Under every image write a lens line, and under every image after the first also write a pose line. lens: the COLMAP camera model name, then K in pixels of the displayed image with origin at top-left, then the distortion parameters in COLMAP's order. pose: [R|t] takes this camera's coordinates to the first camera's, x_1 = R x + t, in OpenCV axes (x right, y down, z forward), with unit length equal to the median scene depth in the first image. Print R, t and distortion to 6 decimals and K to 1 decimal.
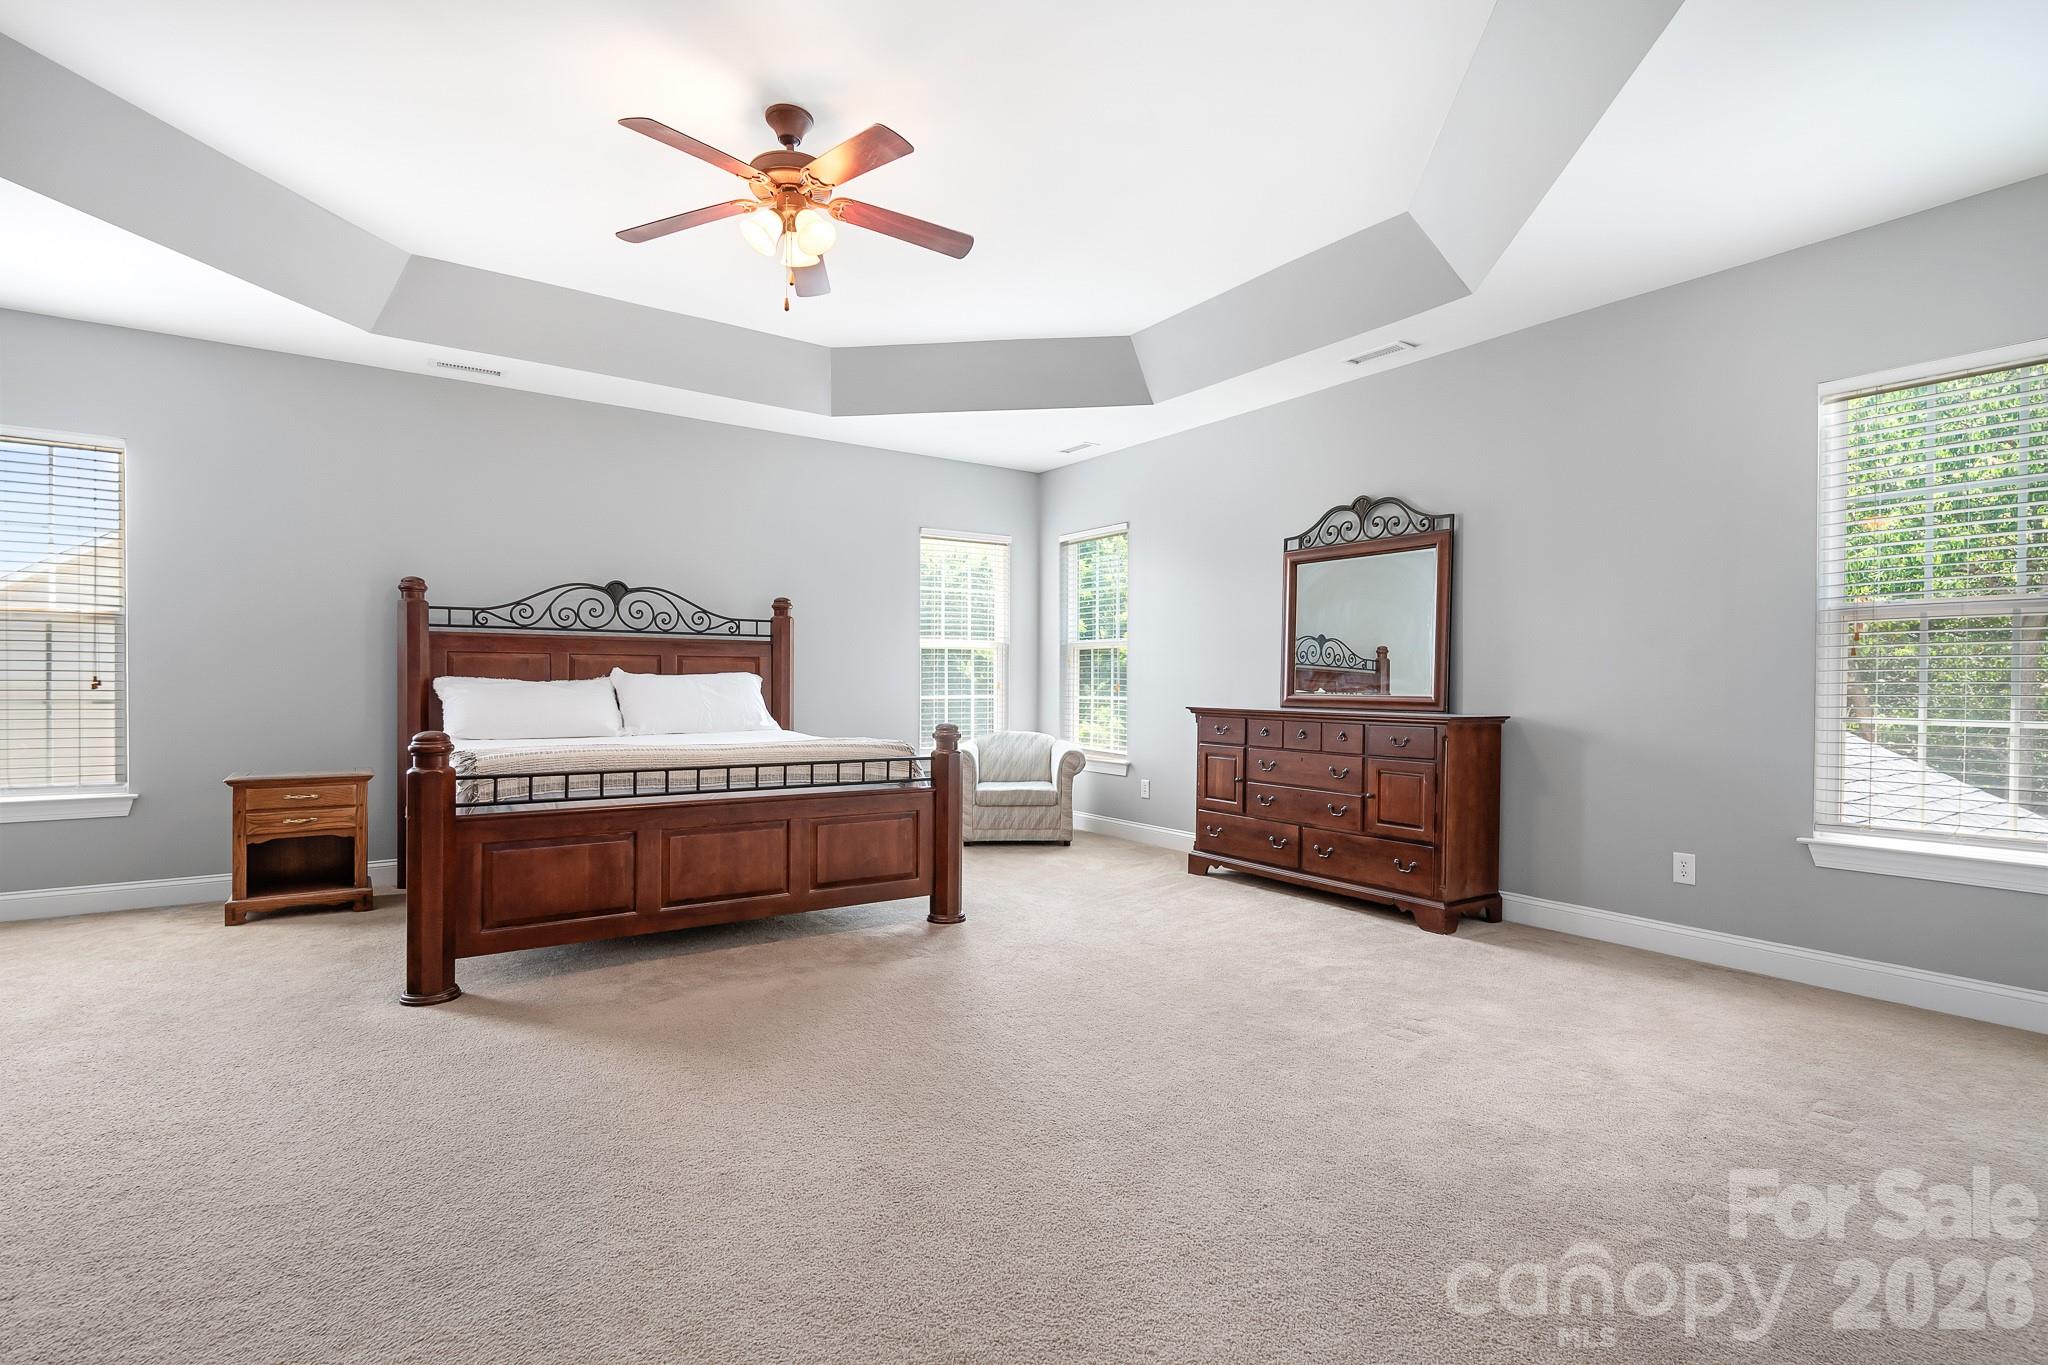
lens RADIAL K [[975.0, 0, 1041.0], [0, 975.0, 690.3], [0, 0, 1]] dist [0.017549, -0.003365]
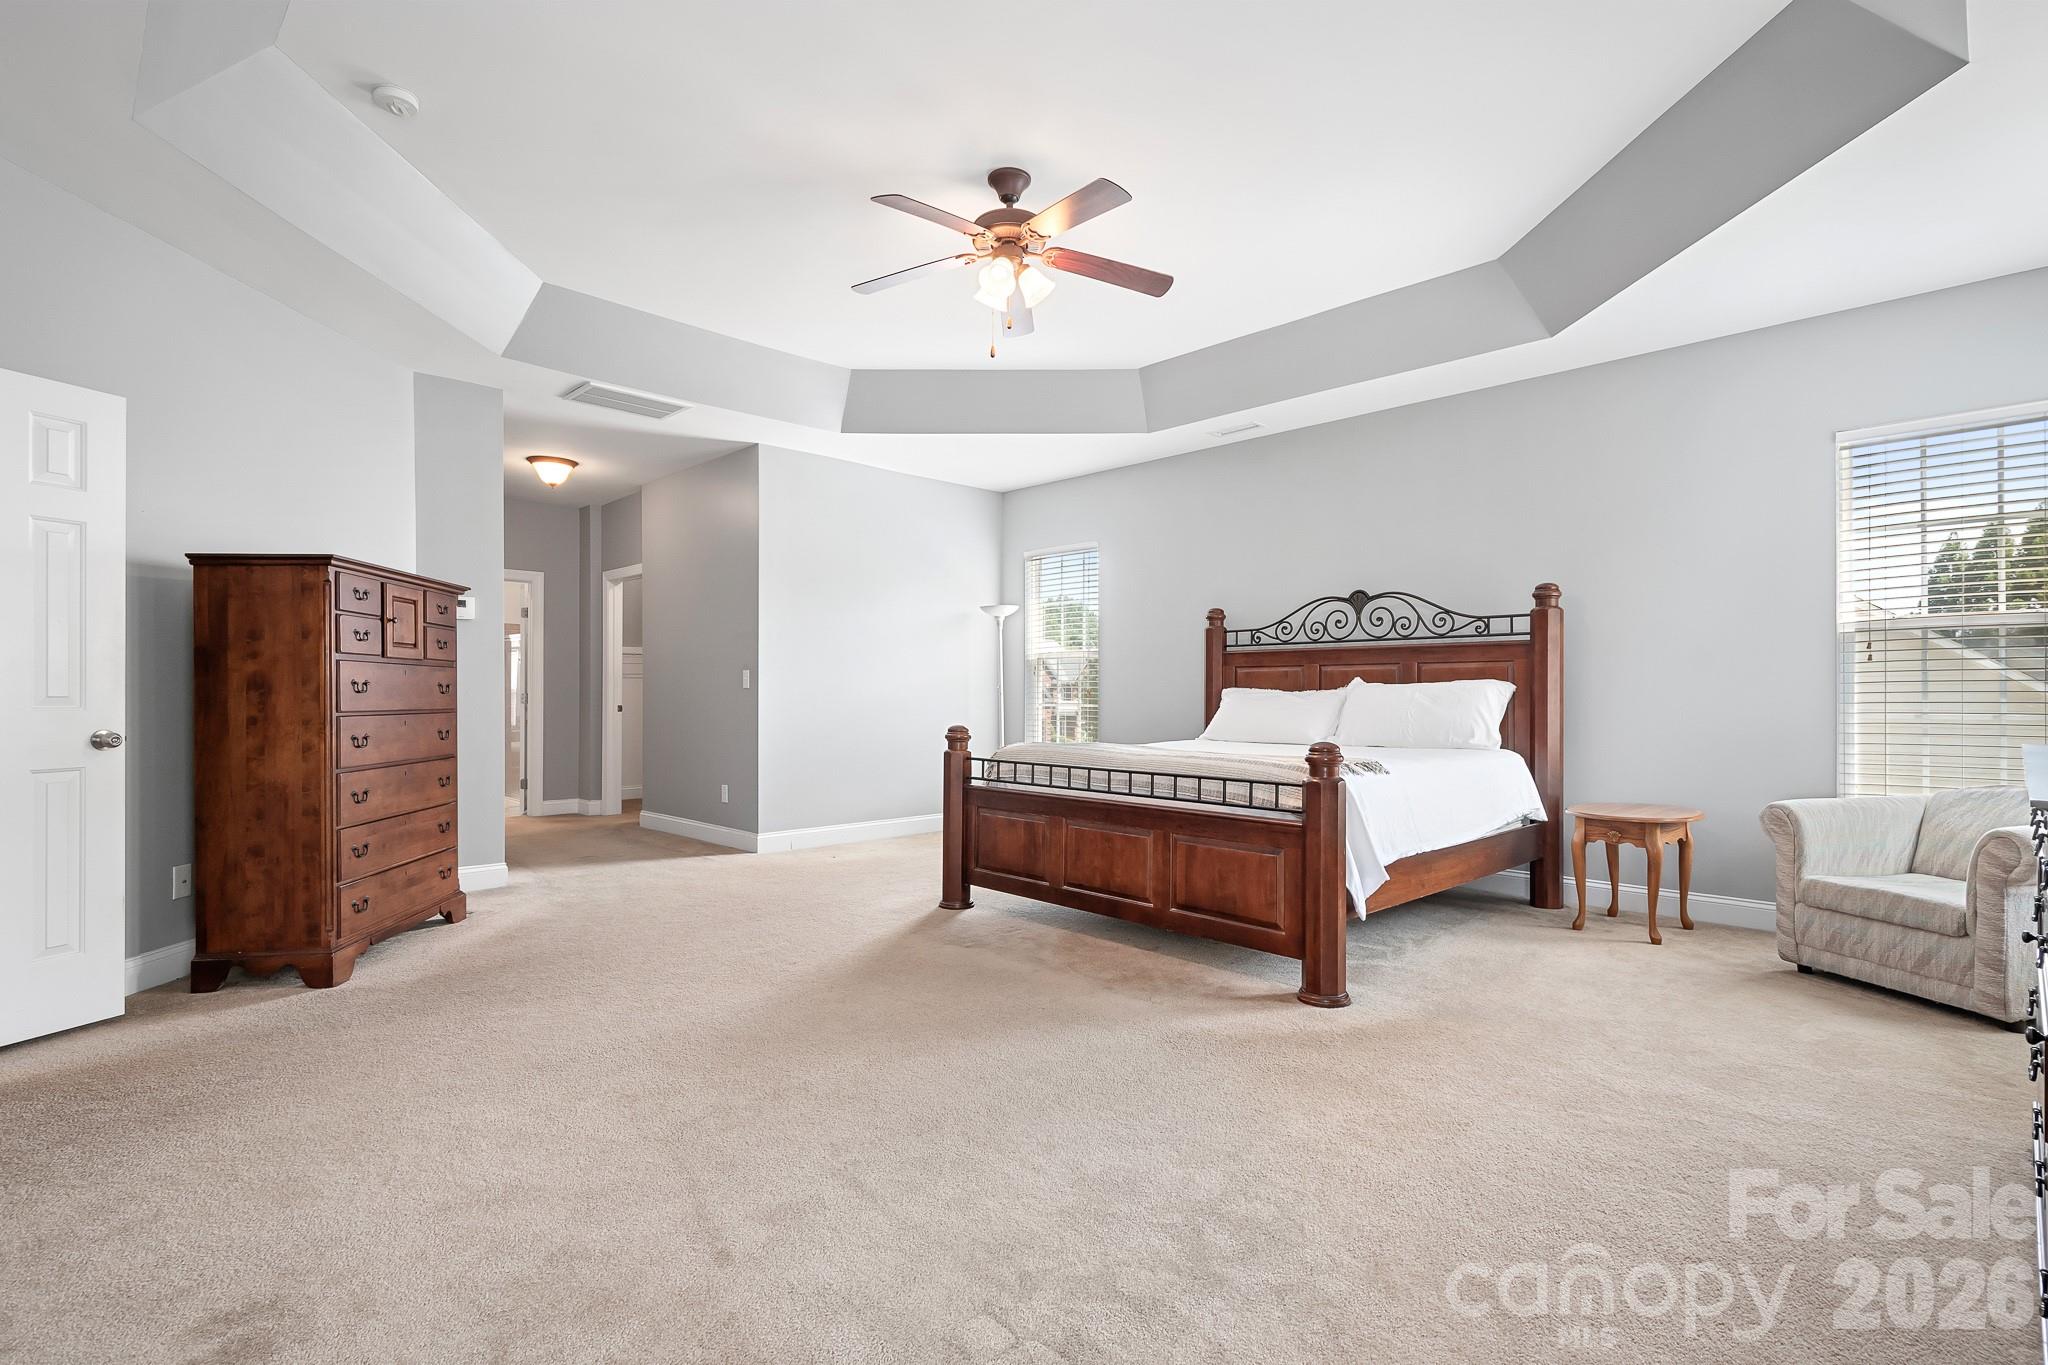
lens RADIAL K [[975.0, 0, 1014.4], [0, 975.0, 681.5], [0, 0, 1]] dist [0.017549, -0.003365]
pose [[0.149281, -0.015289, -0.988677, 0.525569], [-0.005667, 0.999851, -0.016318, -0.000849], [0.988779, 0.008038, 0.149173, 0.536779]]
